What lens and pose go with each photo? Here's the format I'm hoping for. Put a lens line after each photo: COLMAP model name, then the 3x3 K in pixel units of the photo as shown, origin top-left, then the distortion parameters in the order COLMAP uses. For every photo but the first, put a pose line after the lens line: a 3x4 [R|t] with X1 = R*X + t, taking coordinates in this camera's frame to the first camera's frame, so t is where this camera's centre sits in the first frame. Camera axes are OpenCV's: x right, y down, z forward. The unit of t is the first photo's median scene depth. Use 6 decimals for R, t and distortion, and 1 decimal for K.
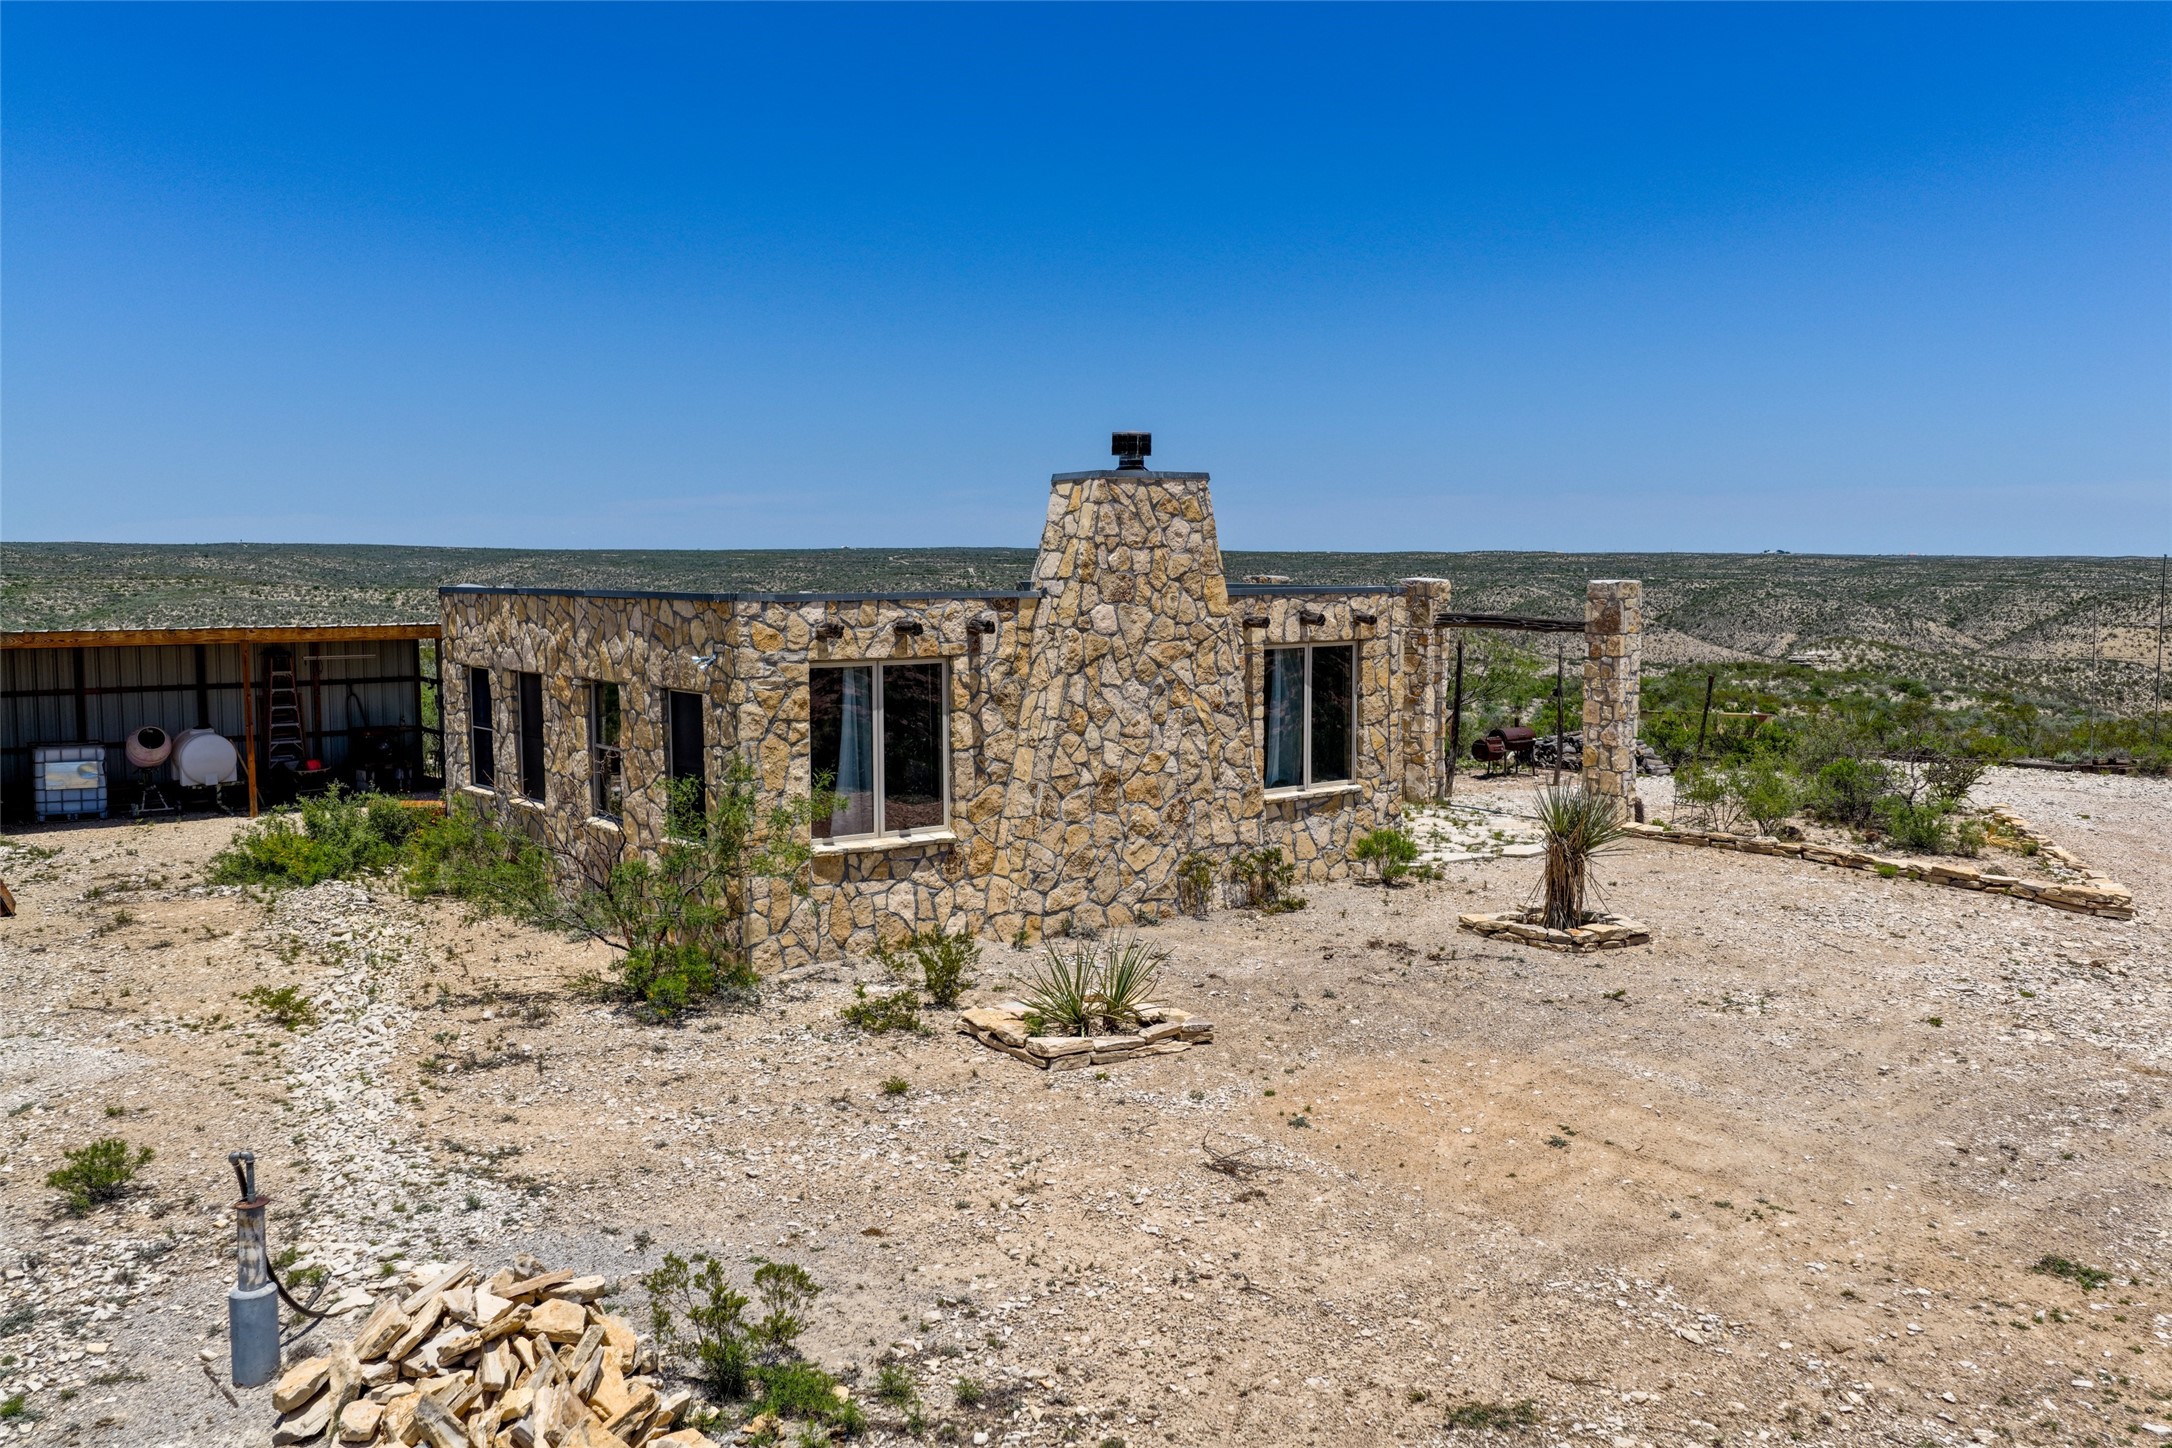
lens RADIAL K [[1814.2, 0, 1086.0], [0, 1814.2, 724.0], [0, 0, 1]] dist [-0.018432, 0.047509]
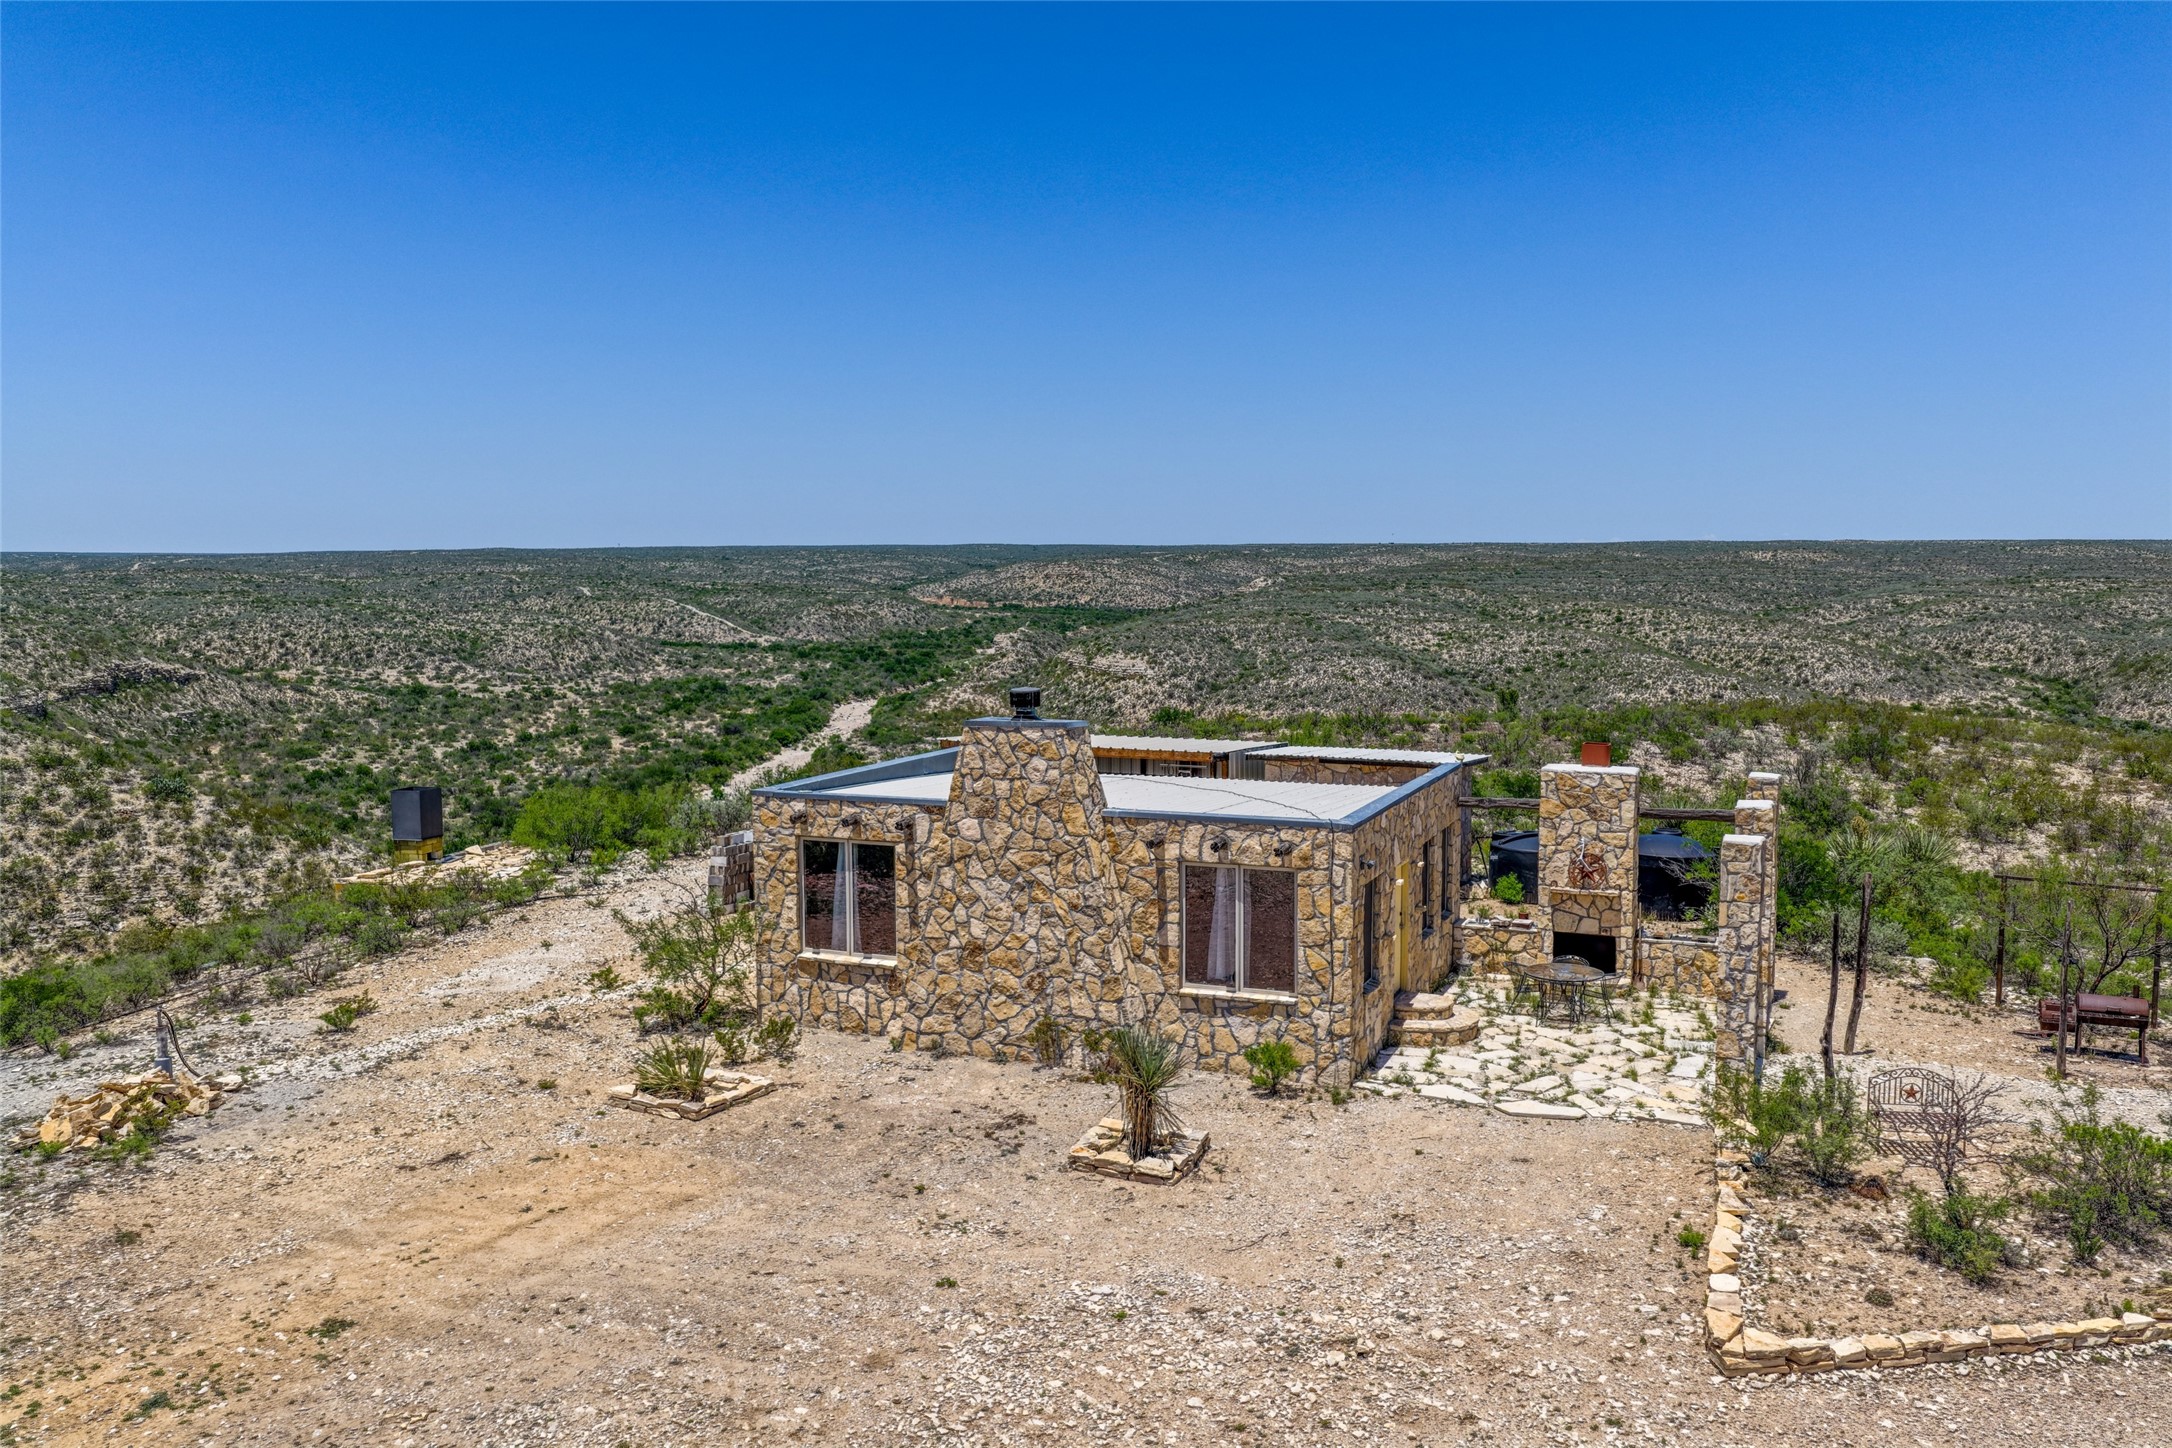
lens RADIAL K [[1814.2, 0, 1086.0], [0, 1814.2, 724.0], [0, 0, 1]] dist [-0.018432, 0.047509]
pose [[0.472796, 0.078265, -0.877689, 1.210340], [-0.076526, 0.995931, 0.047586, -0.203107], [0.877843, 0.044668, 0.476862, 0.416699]]
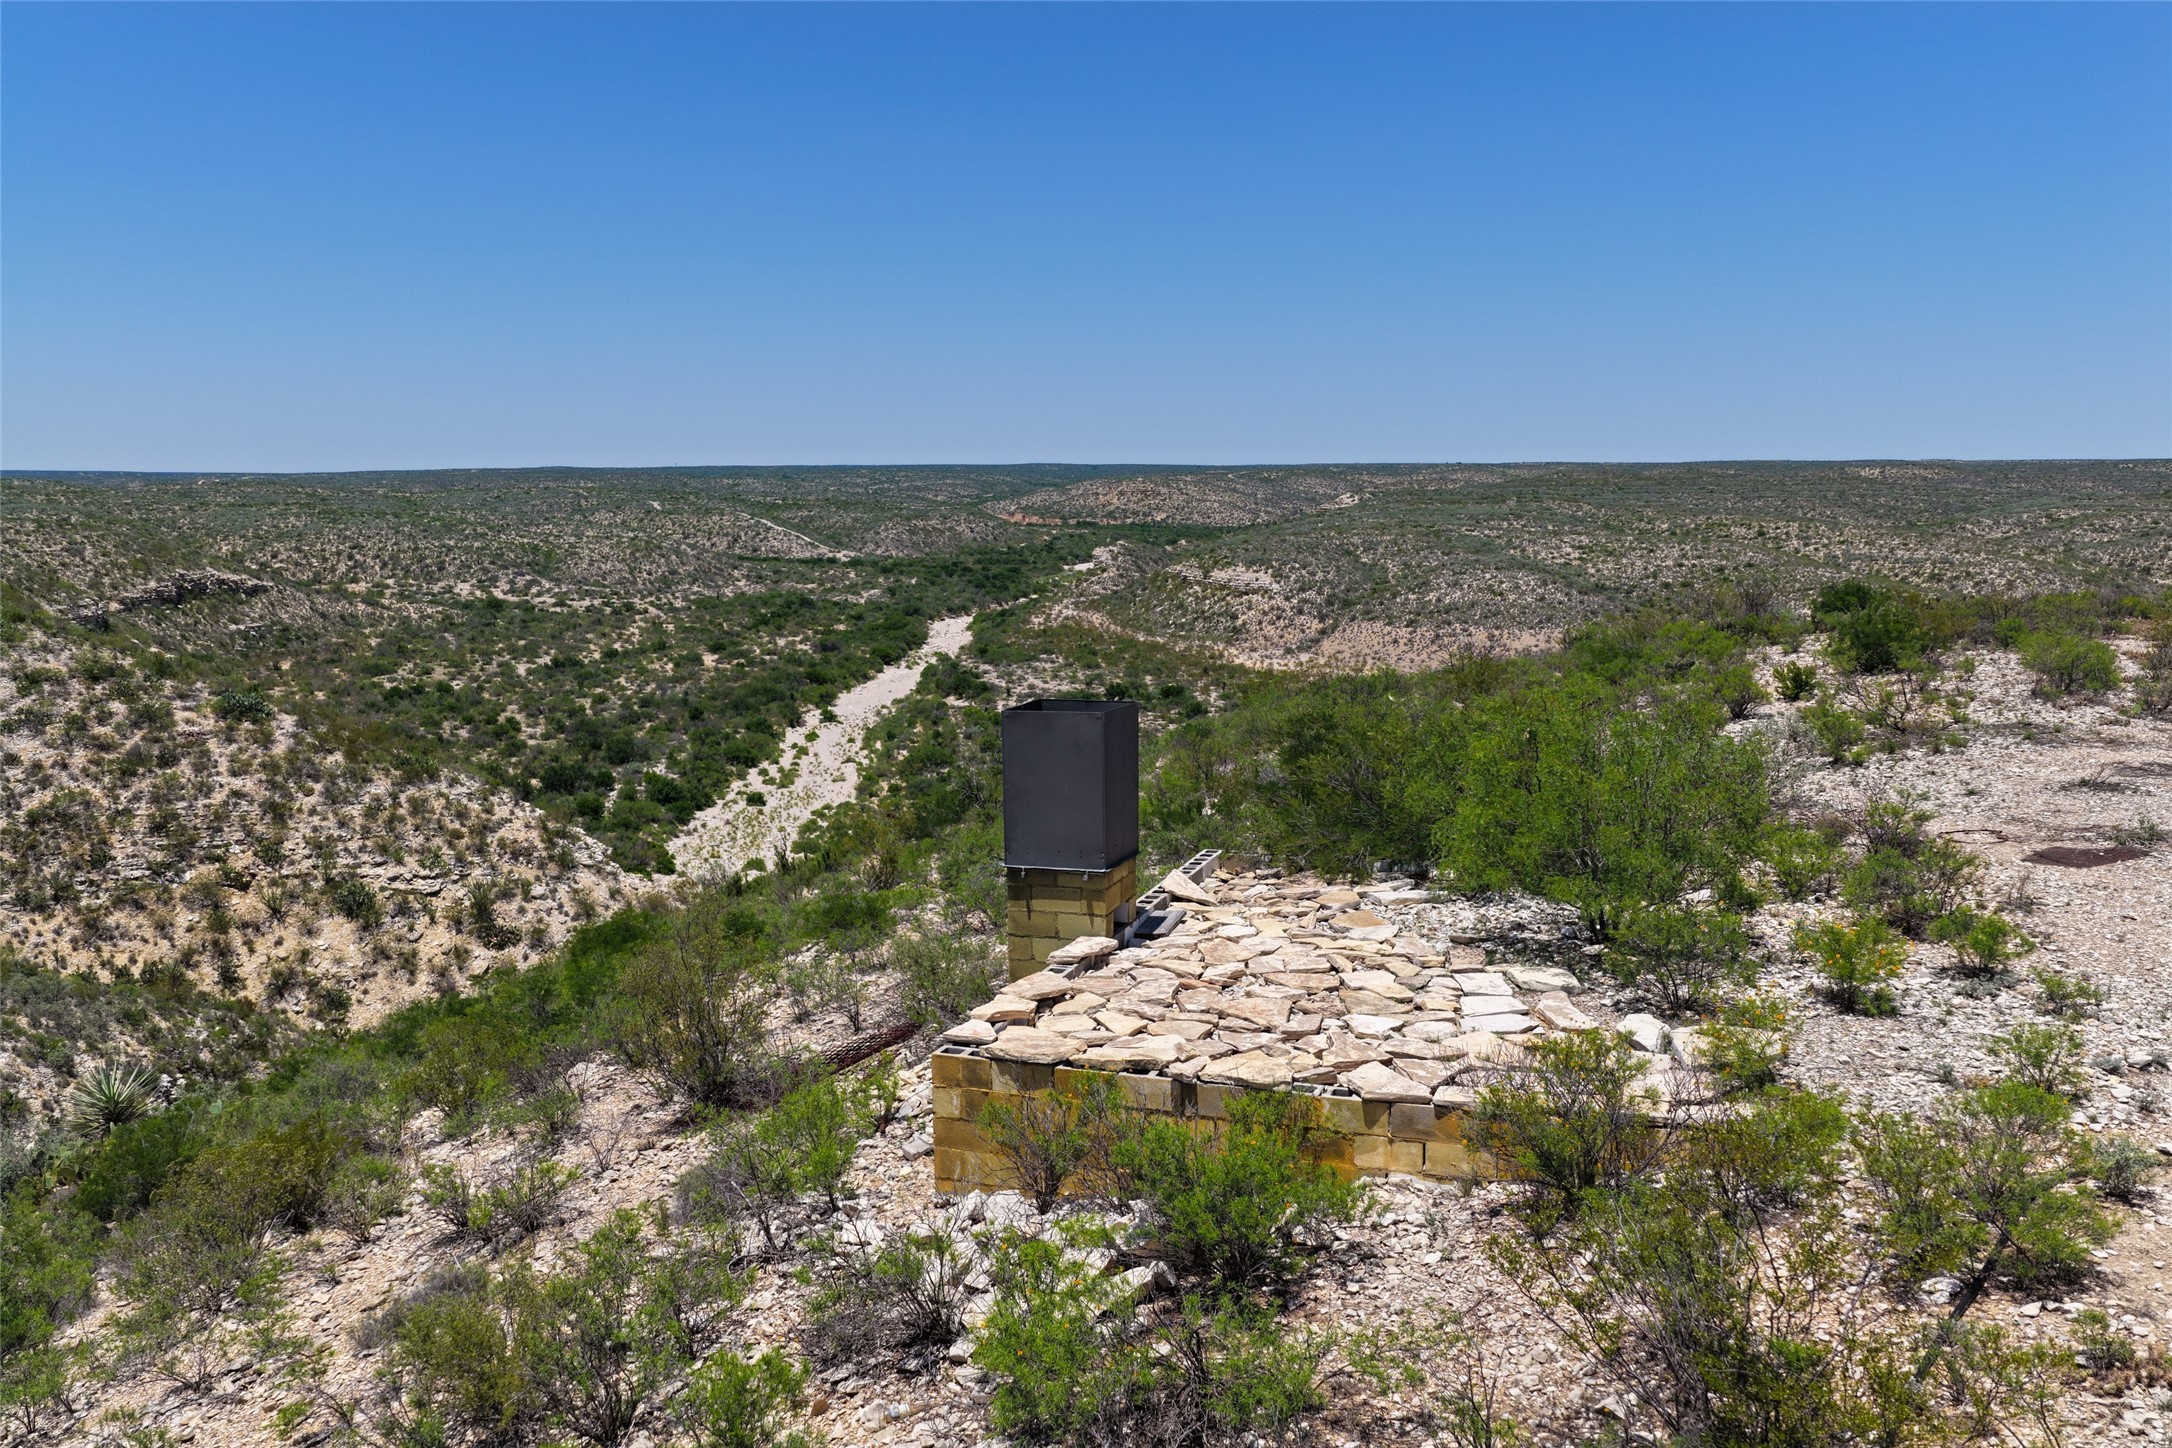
lens RADIAL K [[1814.2, 0, 1086.0], [0, 1814.2, 724.0], [0, 0, 1]] dist [-0.018432, 0.047509]
pose [[0.446457, 0.118287, -0.886952, 1.108502], [-0.079253, 0.992556, 0.092478, -0.191778], [0.891288, 0.029006, 0.452508, 0.418302]]
